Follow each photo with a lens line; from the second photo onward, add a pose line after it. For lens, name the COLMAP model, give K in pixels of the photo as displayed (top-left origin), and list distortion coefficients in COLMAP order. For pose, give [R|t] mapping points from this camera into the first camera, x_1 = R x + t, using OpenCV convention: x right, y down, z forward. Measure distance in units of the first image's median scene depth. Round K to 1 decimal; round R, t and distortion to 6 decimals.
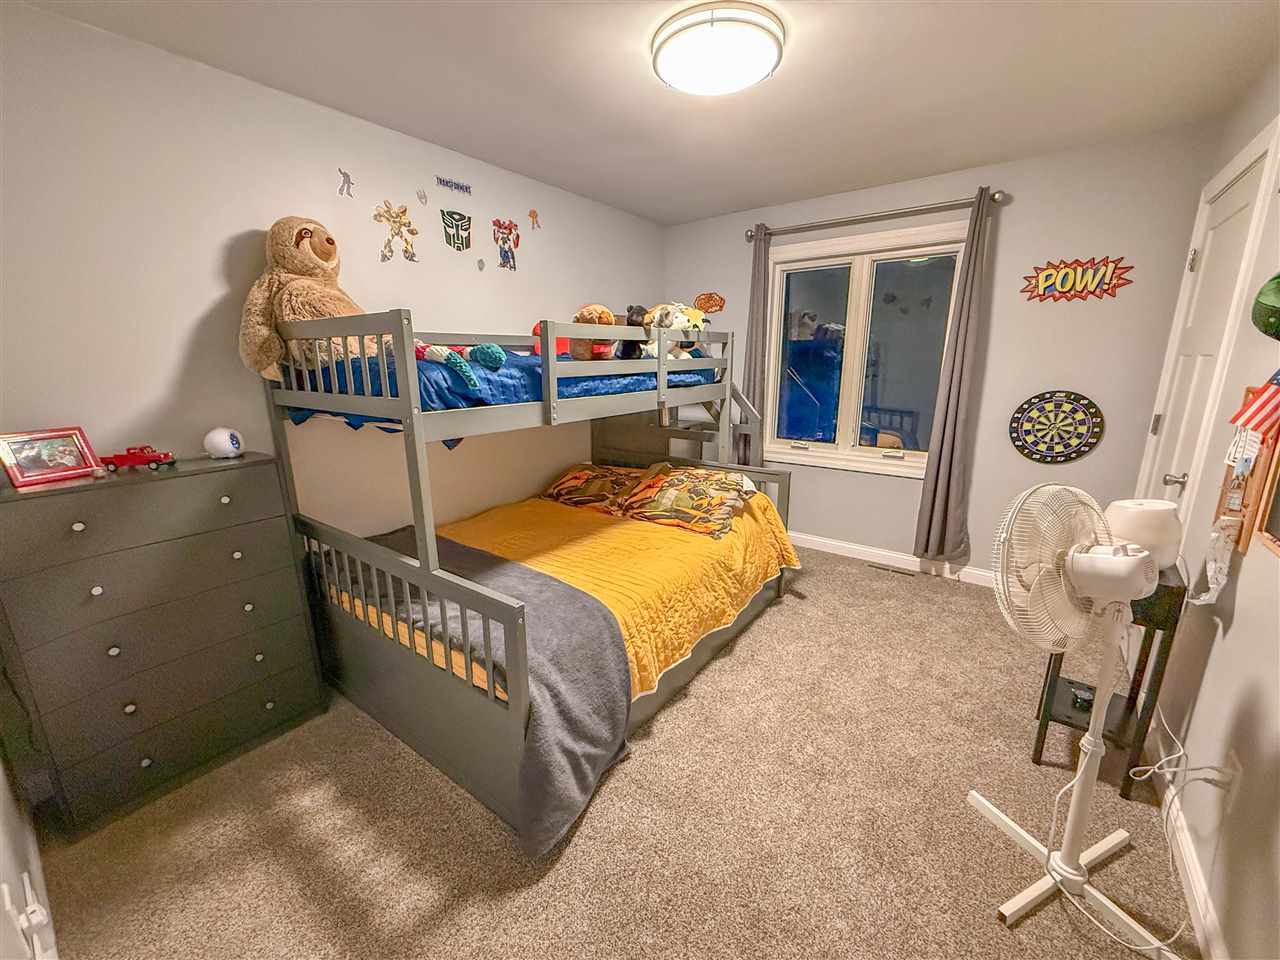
lens RADIAL K [[506.8, 0, 637.8], [0, 506.8, 480.2], [0, 0, 1]] dist [-0.000026, -0.000167]
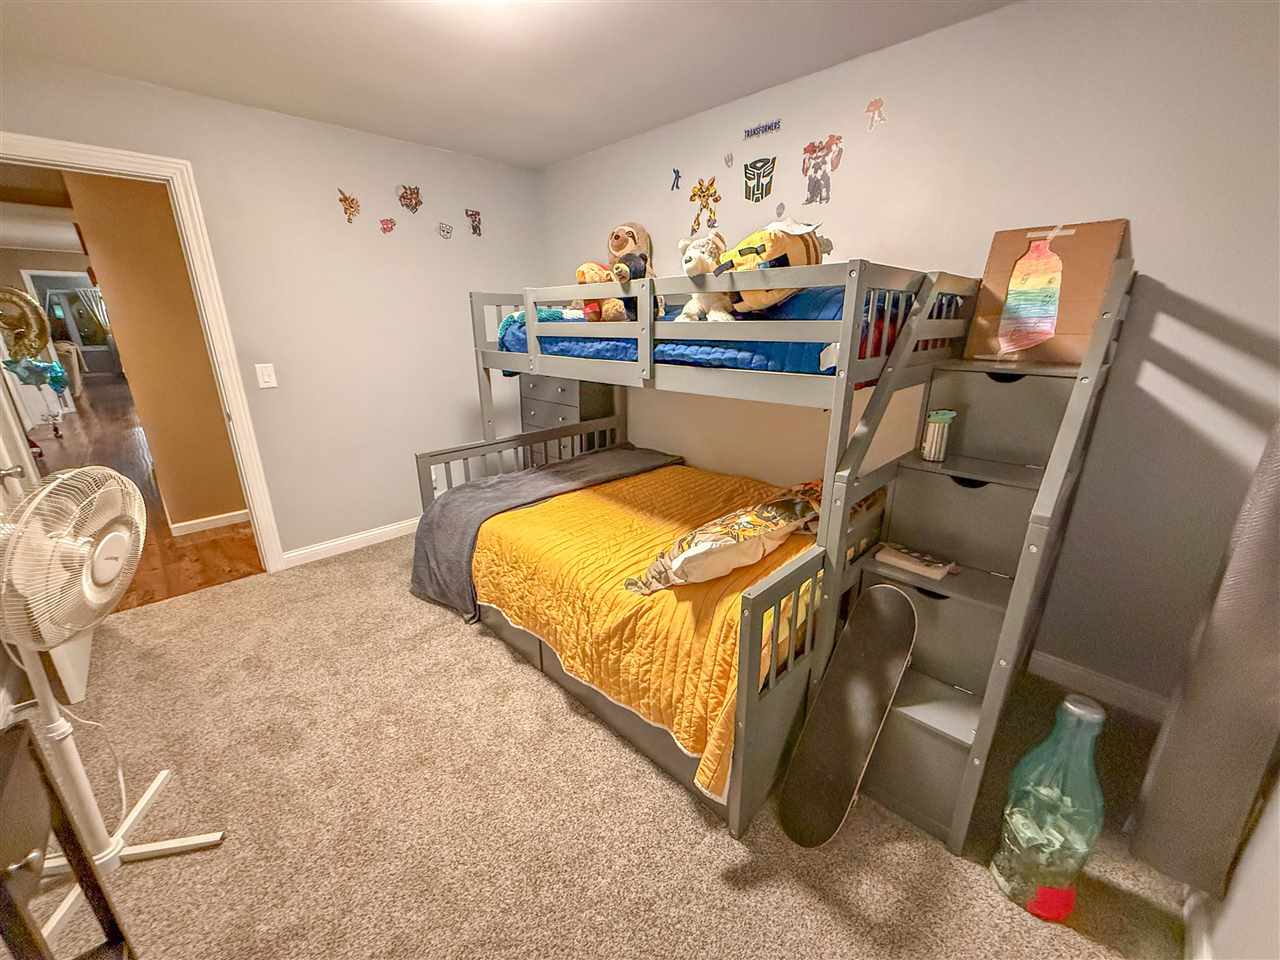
lens RADIAL K [[506.8, 0, 637.8], [0, 506.8, 480.2], [0, 0, 1]] dist [-0.000026, -0.000167]
pose [[-0.140926, 0.308878, -0.940603, 0.785265], [-0.227552, 0.914543, 0.334413, -0.260087], [0.963514, 0.261163, -0.058597, 1.045837]]
